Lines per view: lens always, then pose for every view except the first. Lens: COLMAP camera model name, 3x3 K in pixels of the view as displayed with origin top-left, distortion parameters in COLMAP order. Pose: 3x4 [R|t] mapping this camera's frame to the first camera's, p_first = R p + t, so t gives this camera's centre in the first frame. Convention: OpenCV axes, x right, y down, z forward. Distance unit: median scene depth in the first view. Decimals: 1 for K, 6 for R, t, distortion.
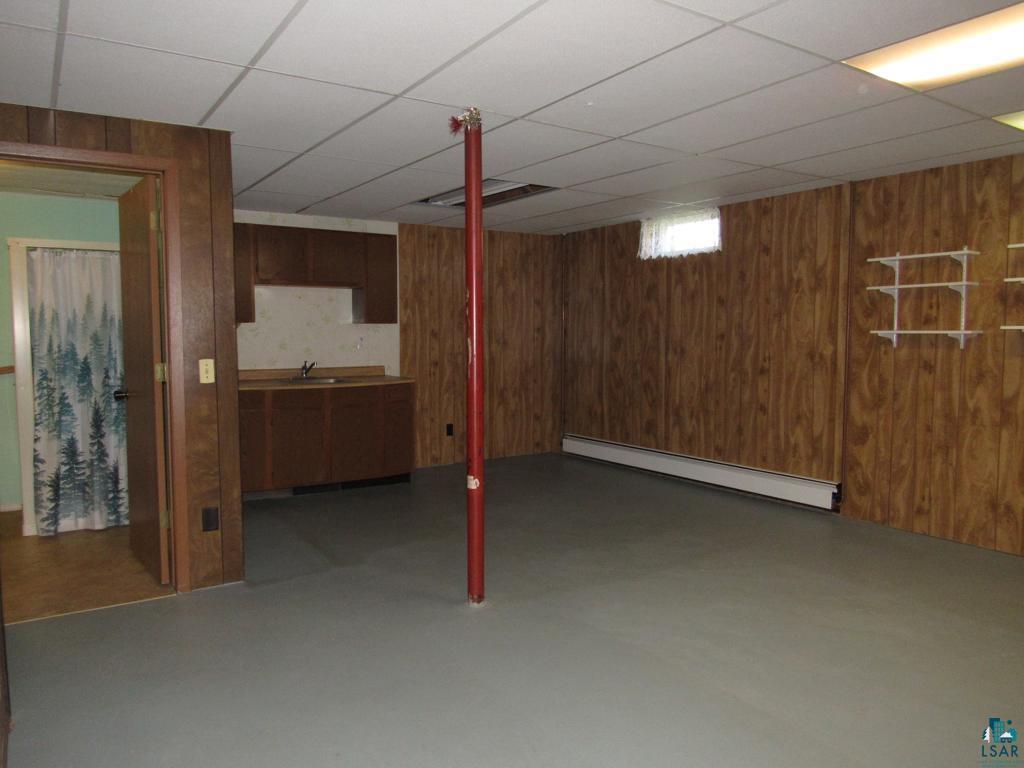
lens RADIAL K [[728.6, 0, 512.0], [0, 728.6, 384.0], [0, 0, 1]] dist [-0.028274, 0.006386]
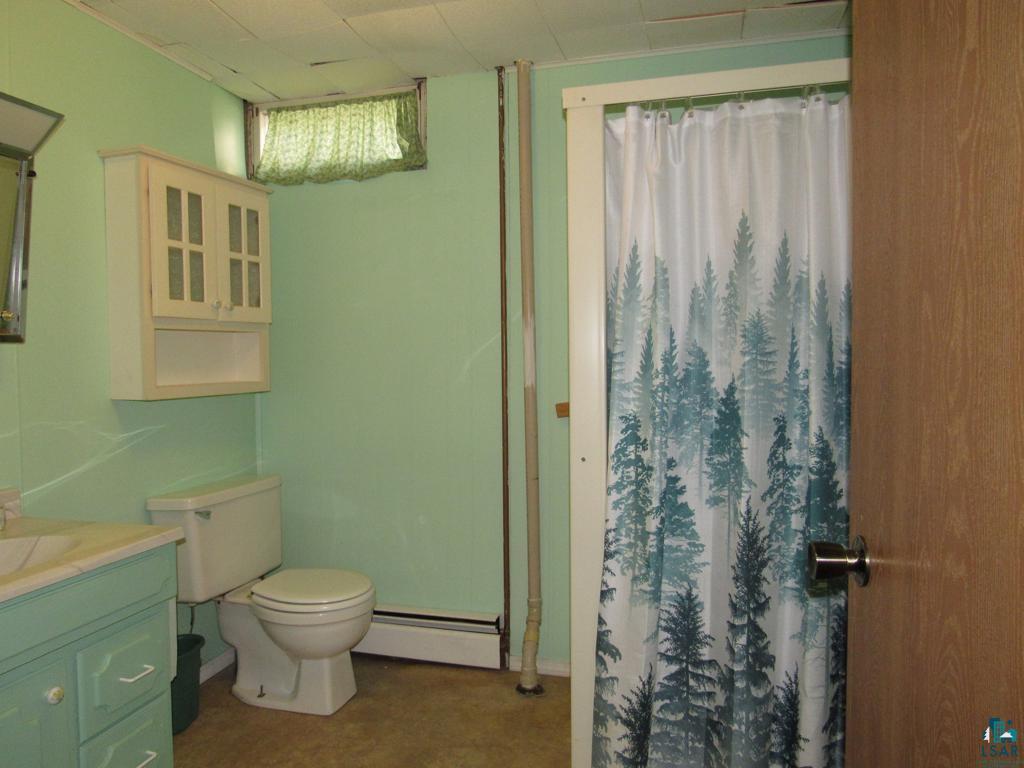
lens RADIAL K [[728.6, 0, 512.0], [0, 728.6, 384.0], [0, 0, 1]] dist [-0.028274, 0.006386]
pose [[0.650845, 0.027460, -0.758714, -0.381684], [-0.046094, 0.998931, -0.003386, -0.032269], [0.757810, 0.037176, 0.651416, 0.674289]]
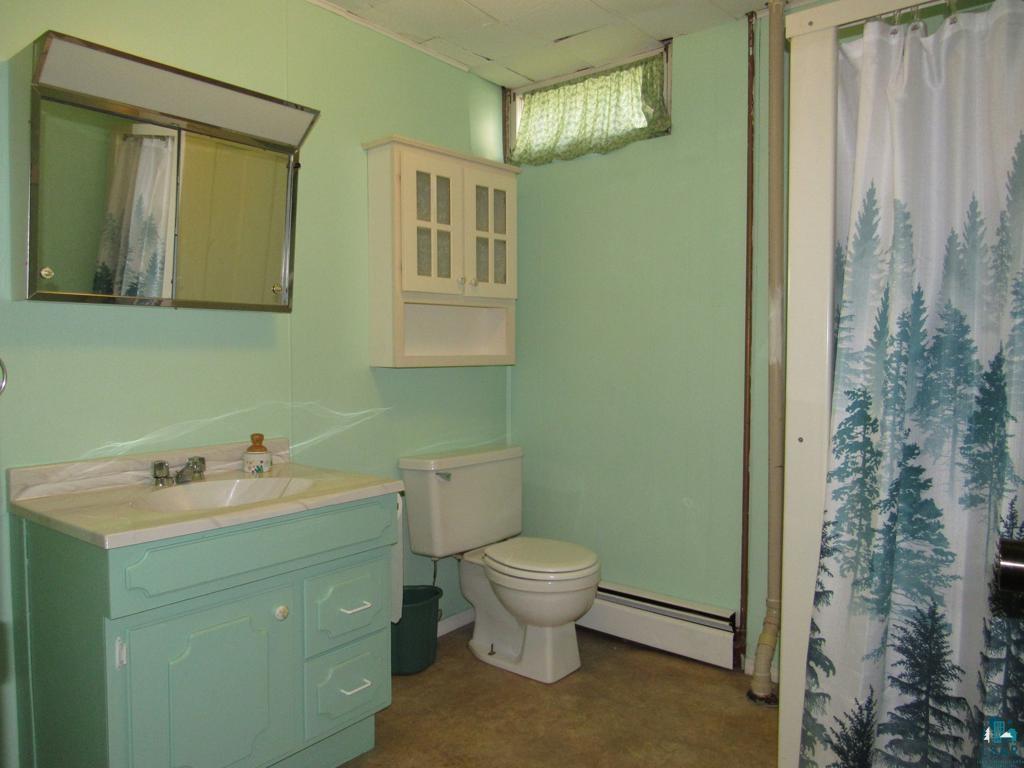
lens RADIAL K [[732.6, 0, 517.6], [0, 732.6, 383.3], [0, 0, 1]] dist [-0.030922, 0.030015]
pose [[0.295699, 0.049431, -0.954001, -0.366558], [-0.068183, 0.997205, 0.030535, -0.022701], [0.952845, 0.056018, 0.298243, 0.729693]]
